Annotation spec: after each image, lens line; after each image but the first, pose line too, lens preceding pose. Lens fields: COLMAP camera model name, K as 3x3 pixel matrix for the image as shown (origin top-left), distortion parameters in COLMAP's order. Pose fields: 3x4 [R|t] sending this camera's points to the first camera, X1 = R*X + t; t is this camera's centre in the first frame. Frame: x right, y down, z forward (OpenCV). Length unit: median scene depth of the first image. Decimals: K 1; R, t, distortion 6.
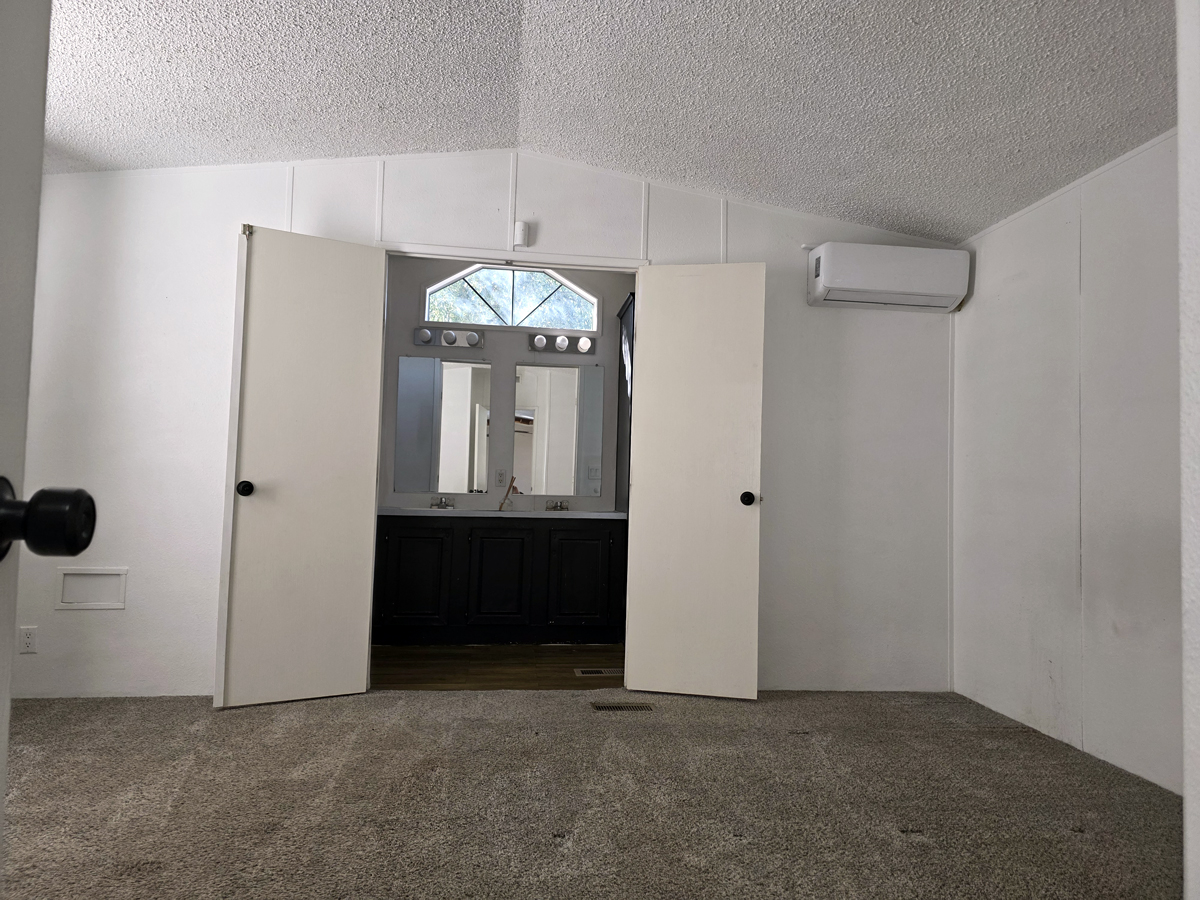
lens RADIAL K [[805.7, 0, 606.8], [0, 805.7, 450.7], [0, 0, 1]] dist [0.083910, -0.076668]
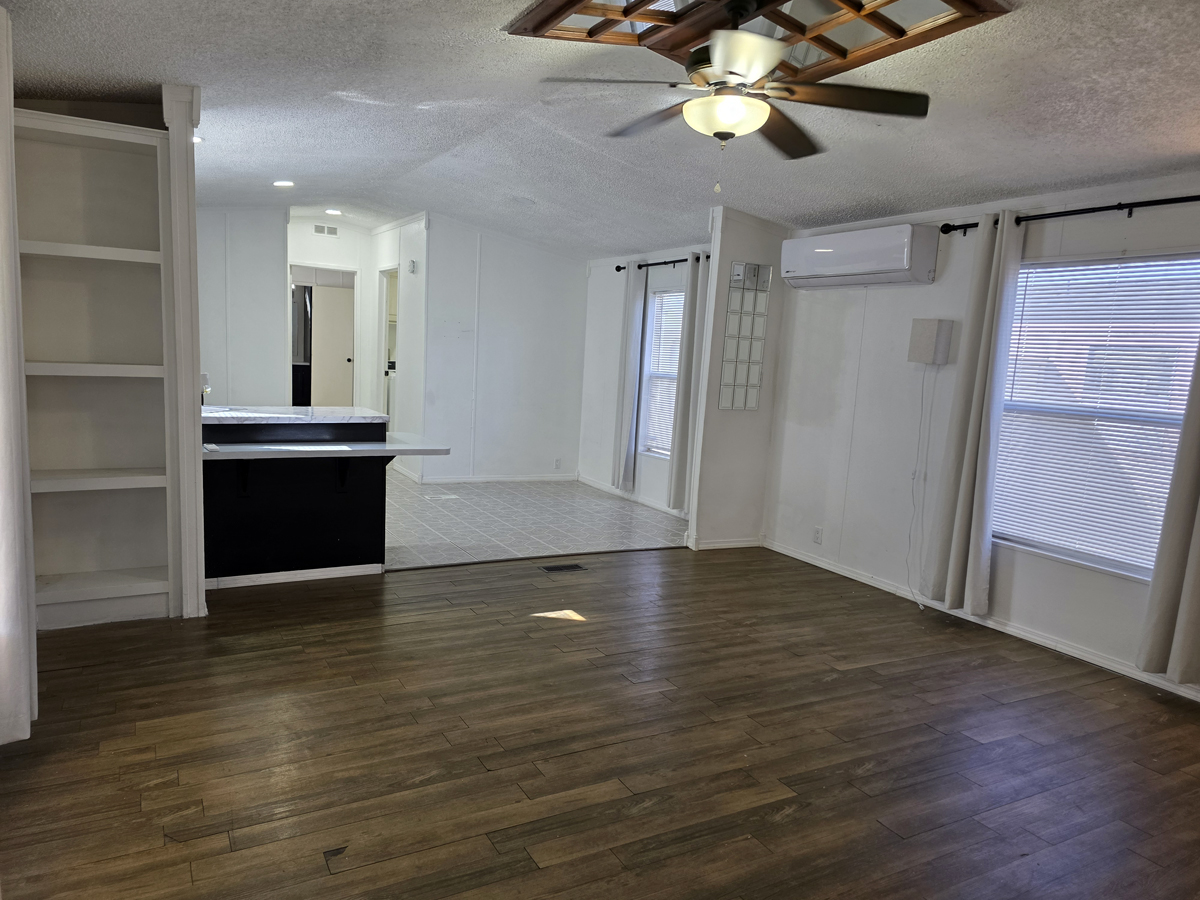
lens RADIAL K [[815.0, 0, 602.6], [0, 815.0, 463.1], [0, 0, 1]] dist [0.110308, -0.137212]
pose [[0.924983, -0.025601, 0.379145, -0.166480], [-0.051236, 0.980216, 0.191185, -0.232904], [-0.376538, -0.196268, 0.905372, -2.618320]]
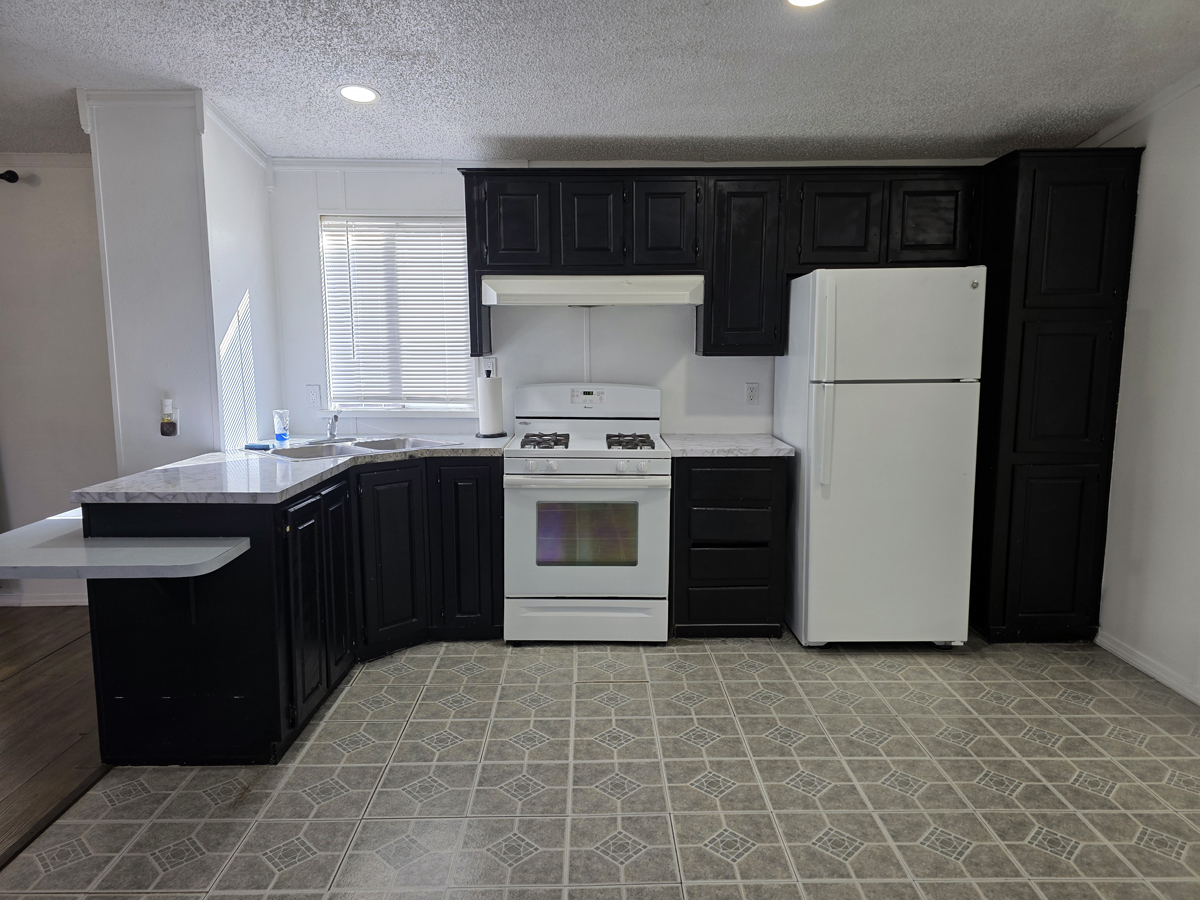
lens RADIAL K [[799.6, 0, 603.2], [0, 799.6, 454.5], [0, 0, 1]] dist [0.067662, -0.058150]
pose [[-0.110752, 0.119048, -0.986692, 0.625816], [0.044880, 0.992386, 0.114697, -0.136369], [0.992834, -0.031580, -0.115251, -0.829454]]
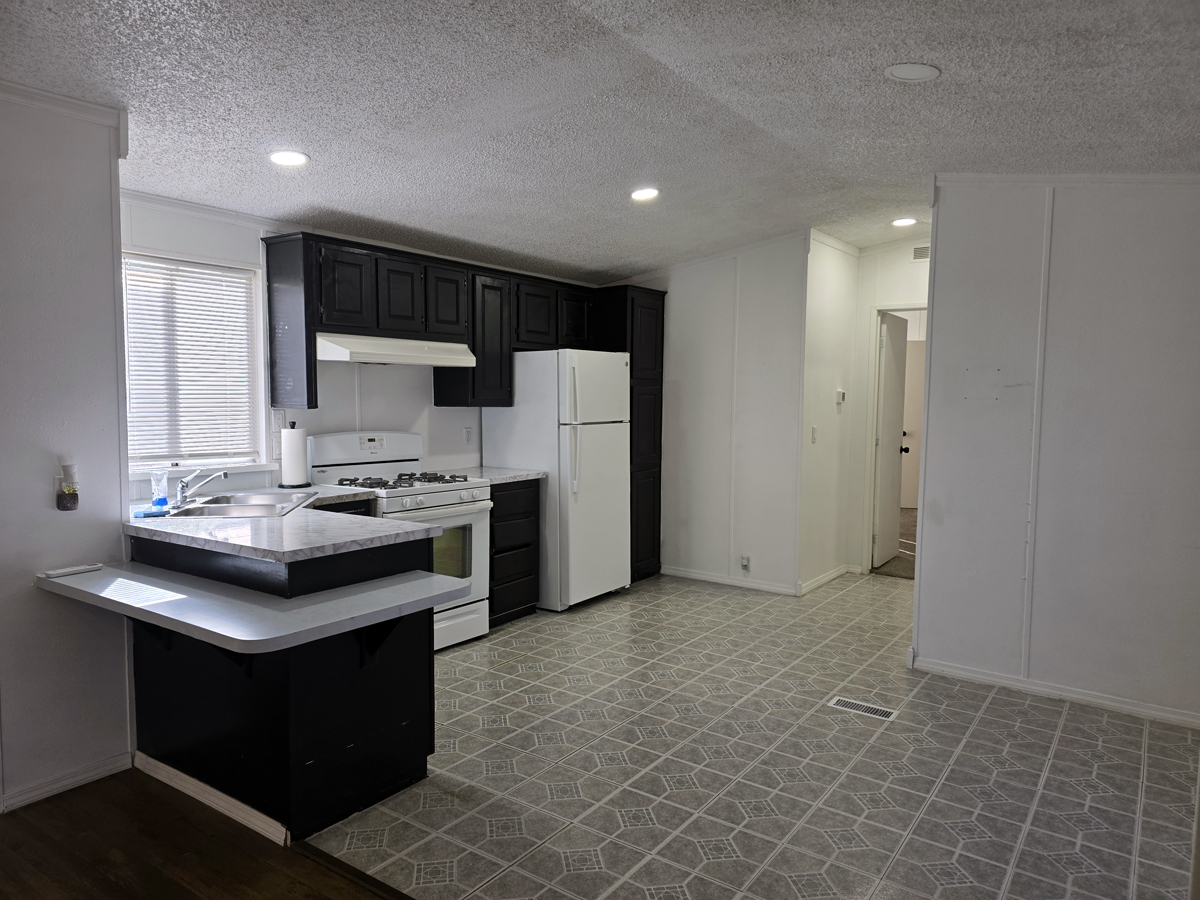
lens RADIAL K [[804.4, 0, 602.1], [0, 804.4, 453.0], [0, 0, 1]] dist [0.083495, -0.074701]
pose [[0.739922, 0.032573, -0.671904, 0.632029], [0.039338, 0.995022, 0.091558, -0.175506], [0.671542, -0.094177, 0.734958, -1.649935]]
